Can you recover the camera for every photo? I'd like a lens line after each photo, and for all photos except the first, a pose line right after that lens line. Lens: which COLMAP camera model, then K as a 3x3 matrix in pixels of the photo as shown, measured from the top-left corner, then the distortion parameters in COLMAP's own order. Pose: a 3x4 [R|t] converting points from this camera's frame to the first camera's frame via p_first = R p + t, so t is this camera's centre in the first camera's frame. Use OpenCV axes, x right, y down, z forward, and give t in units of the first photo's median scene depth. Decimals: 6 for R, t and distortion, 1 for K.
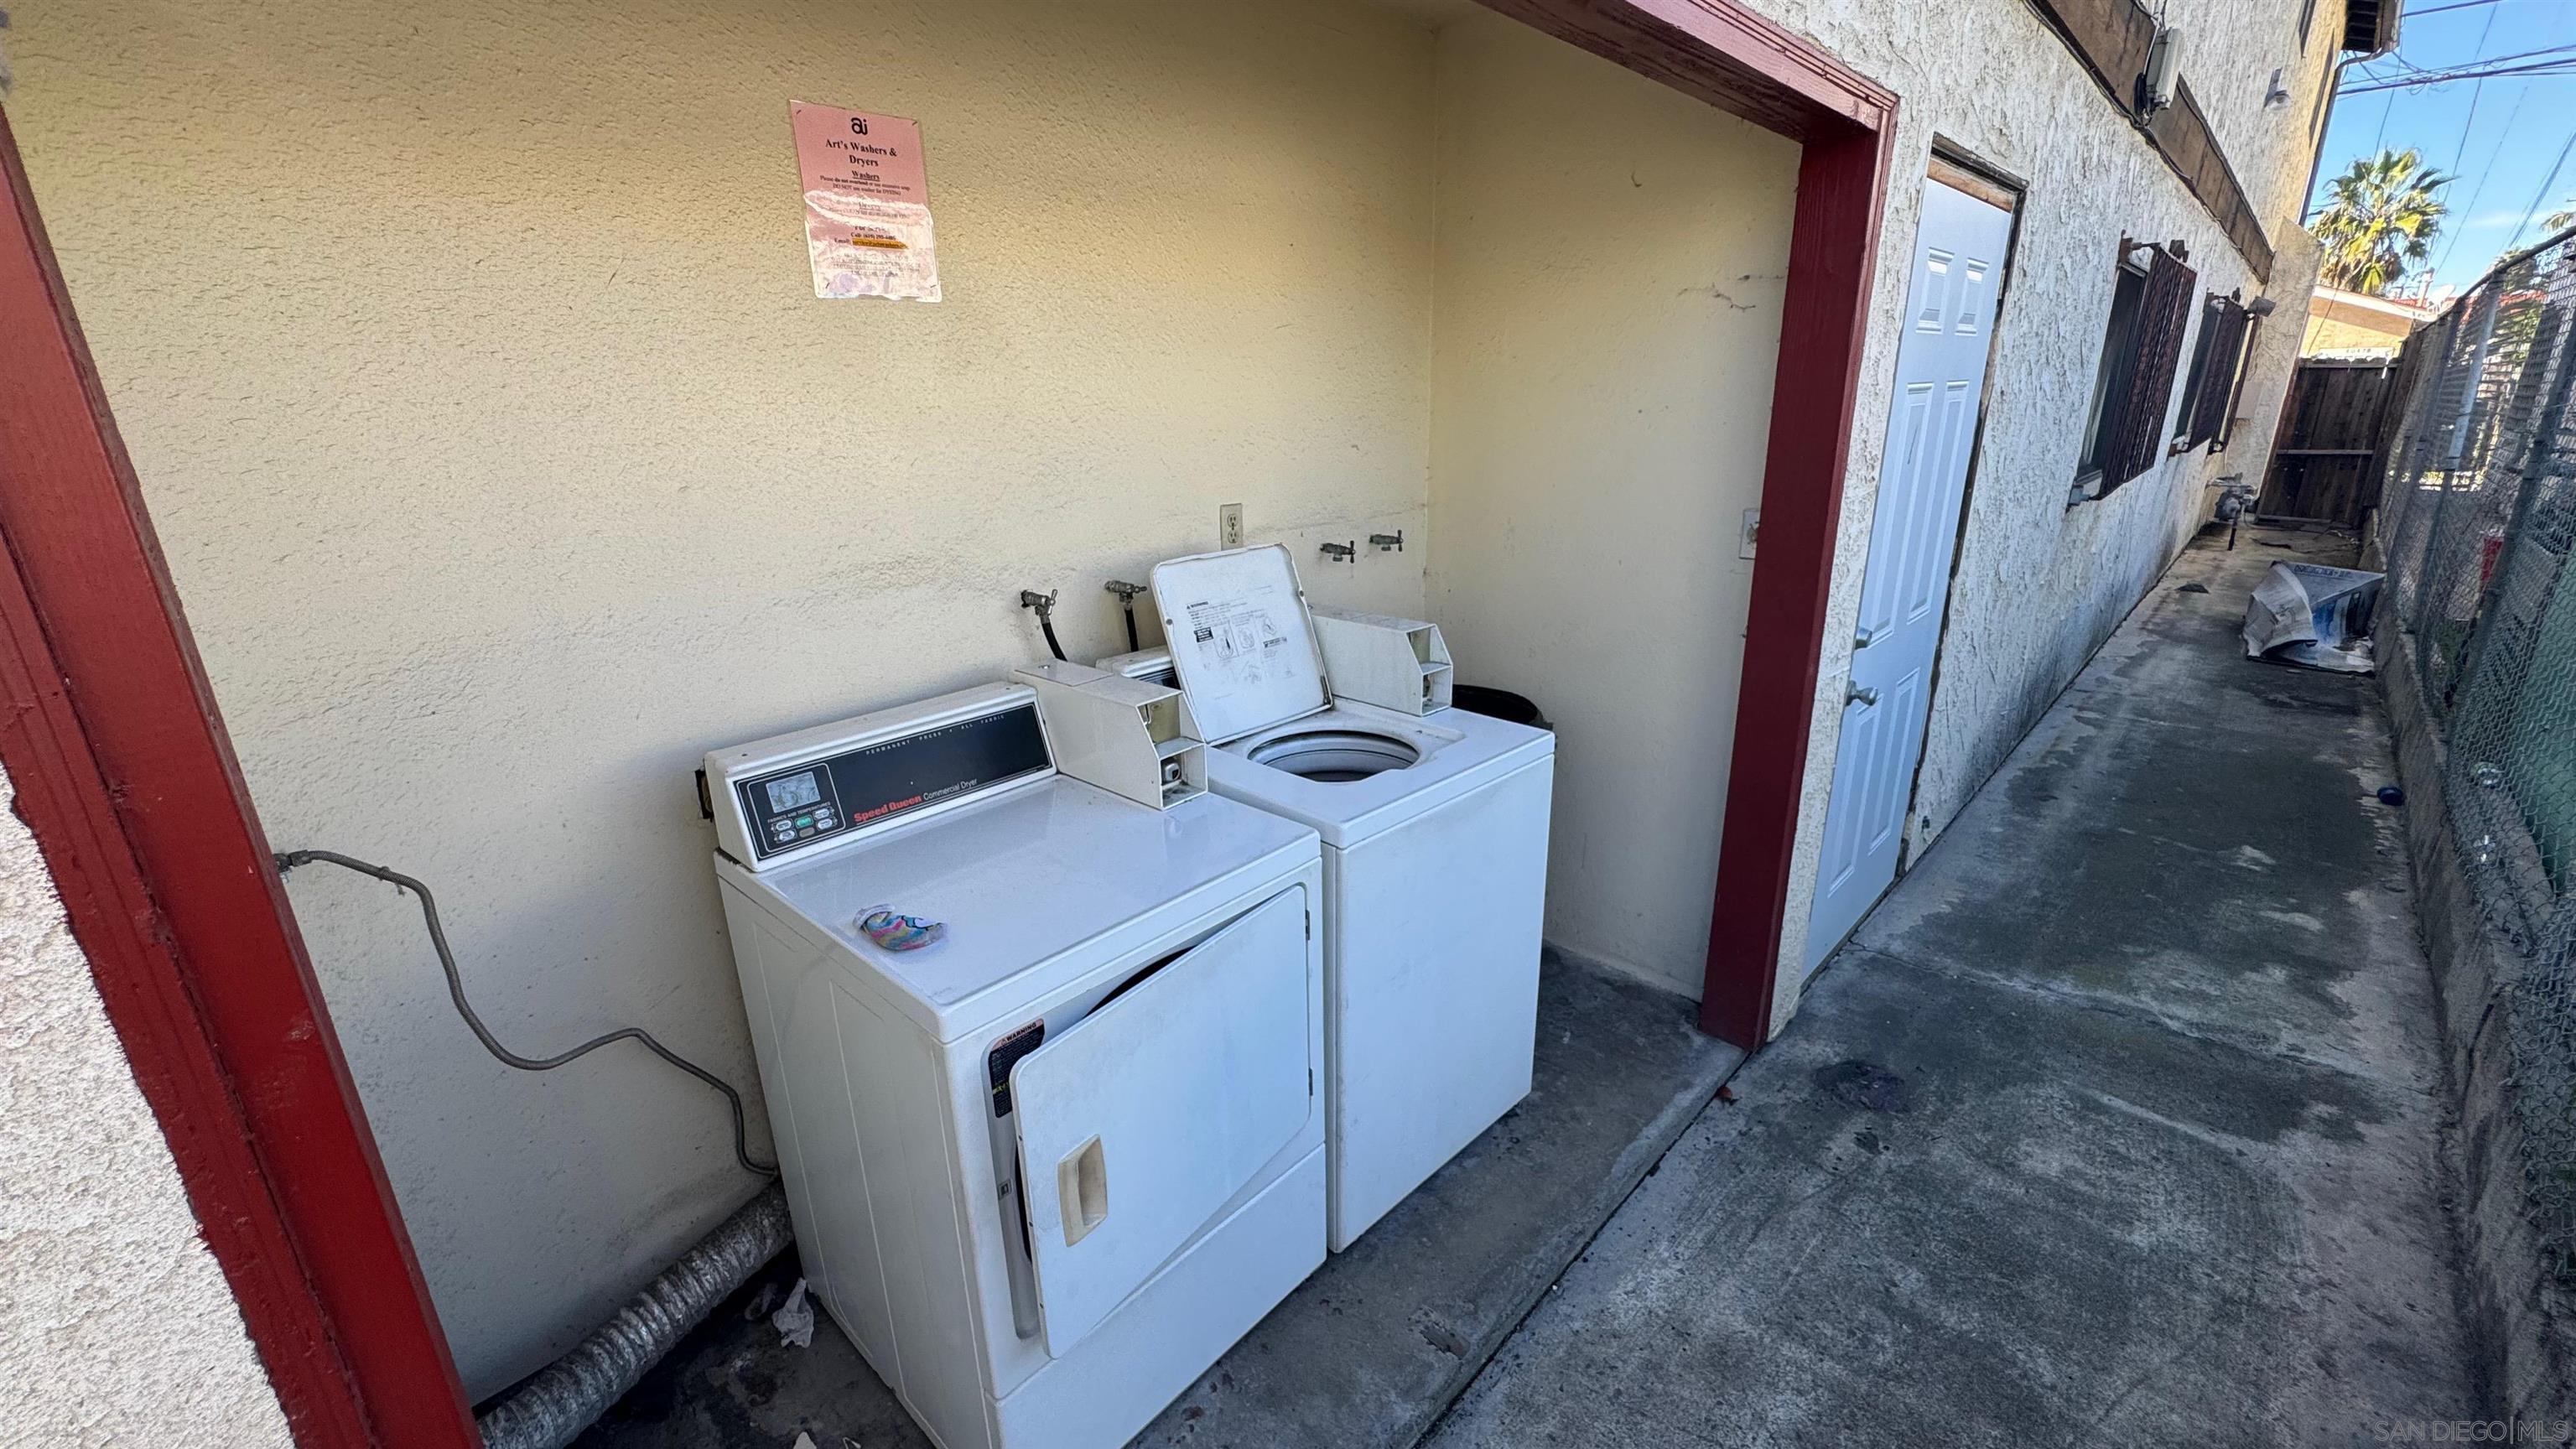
lens RADIAL K [[1025.5, 0, 1288.0], [0, 1025.5, 724.5], [0, 0, 1]] dist [-0.004552, -0.000444]
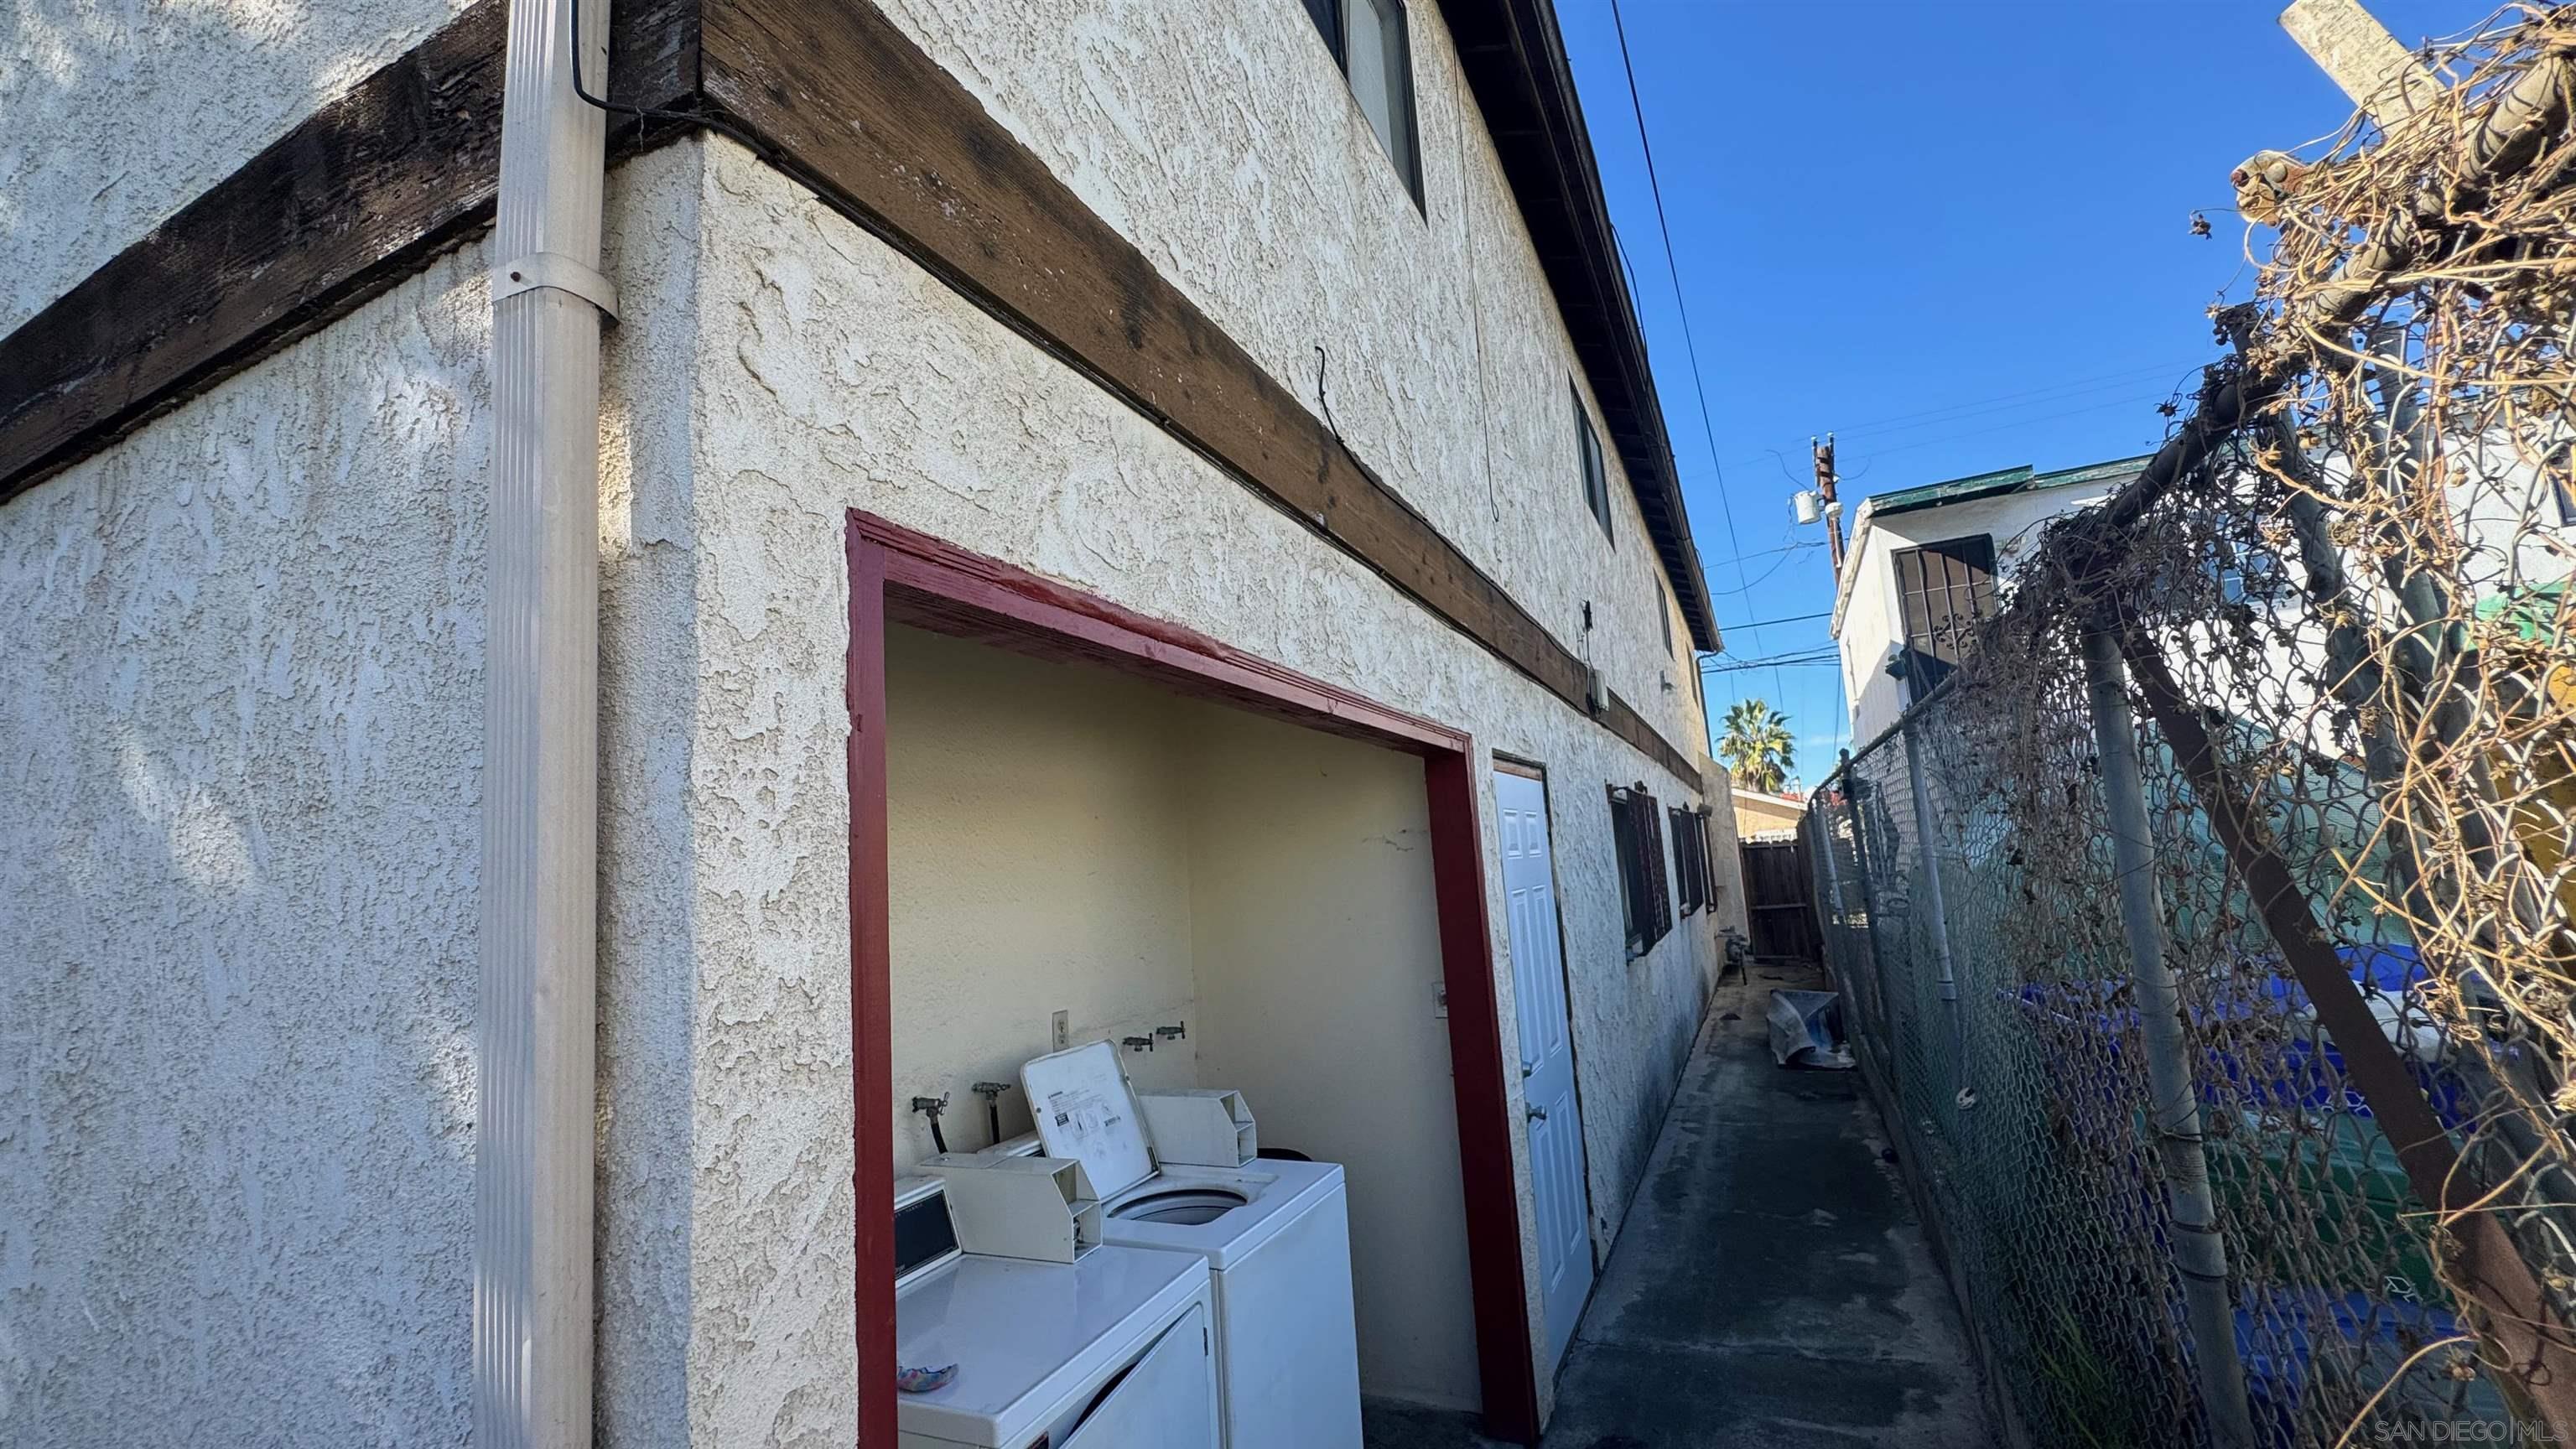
lens RADIAL K [[1025.5, 0, 1288.0], [0, 1025.5, 724.5], [0, 0, 1]] dist [-0.004552, -0.000444]
pose [[0.945072, 0.003353, 0.326845, -0.155844], [0.146976, 0.888795, -0.434099, 0.043945], [-0.291953, 0.458294, 0.839482, -0.221749]]
